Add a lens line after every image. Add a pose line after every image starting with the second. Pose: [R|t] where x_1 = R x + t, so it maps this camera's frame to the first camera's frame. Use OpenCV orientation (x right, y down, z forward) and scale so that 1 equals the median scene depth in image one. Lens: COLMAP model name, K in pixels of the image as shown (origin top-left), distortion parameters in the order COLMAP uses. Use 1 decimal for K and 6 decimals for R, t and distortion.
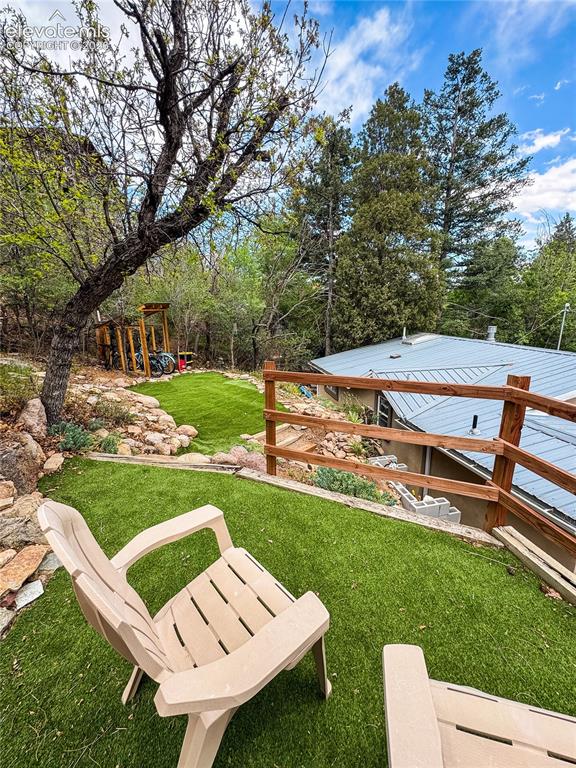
lens RADIAL K [[305.6, 0, 289.4], [0, 305.6, 384.0], [0, 0, 1]] dist [-0.002647, 0.000309]
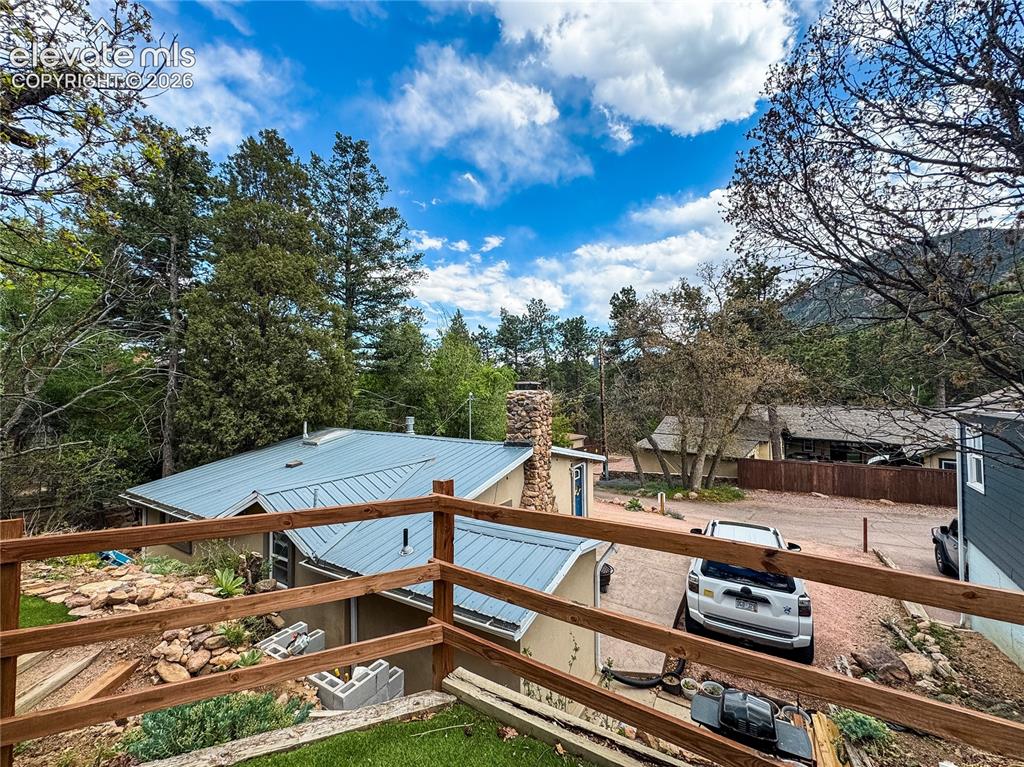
lens RADIAL K [[407.4, 0, 510.9], [0, 407.4, 382.2], [0, 0, 1]] dist [-0.002647, 0.000309]
pose [[0.680540, 0.030115, 0.732092, -0.000260], [0.167449, 0.966321, -0.195408, -0.006556], [-0.713320, 0.255572, 0.652577, -0.000520]]
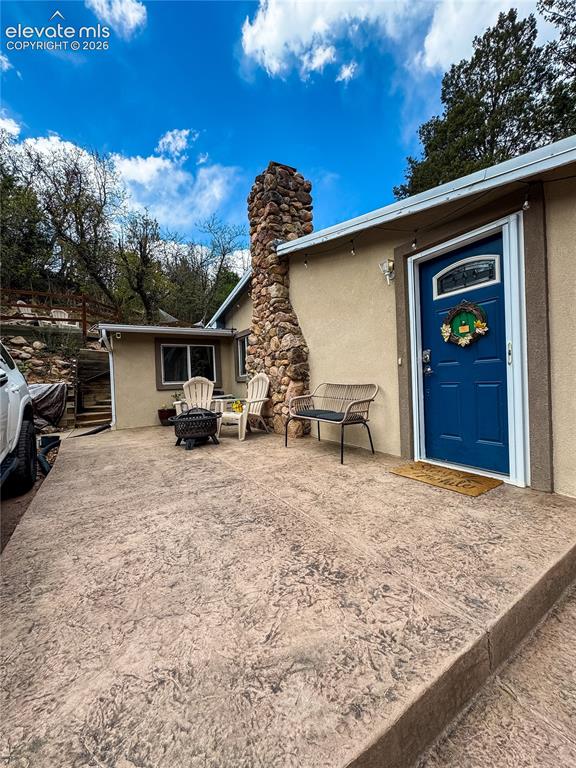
lens RADIAL K [[305.6, 0, 287.4], [0, 305.6, 382.8], [0, 0, 1]] dist [-0.002647, 0.000309]
pose [[0.344067, 0.019018, -0.938752, 0.326314], [-0.199947, 0.978347, -0.053464, 0.046145], [0.917409, 0.206095, 0.340420, 0.134011]]
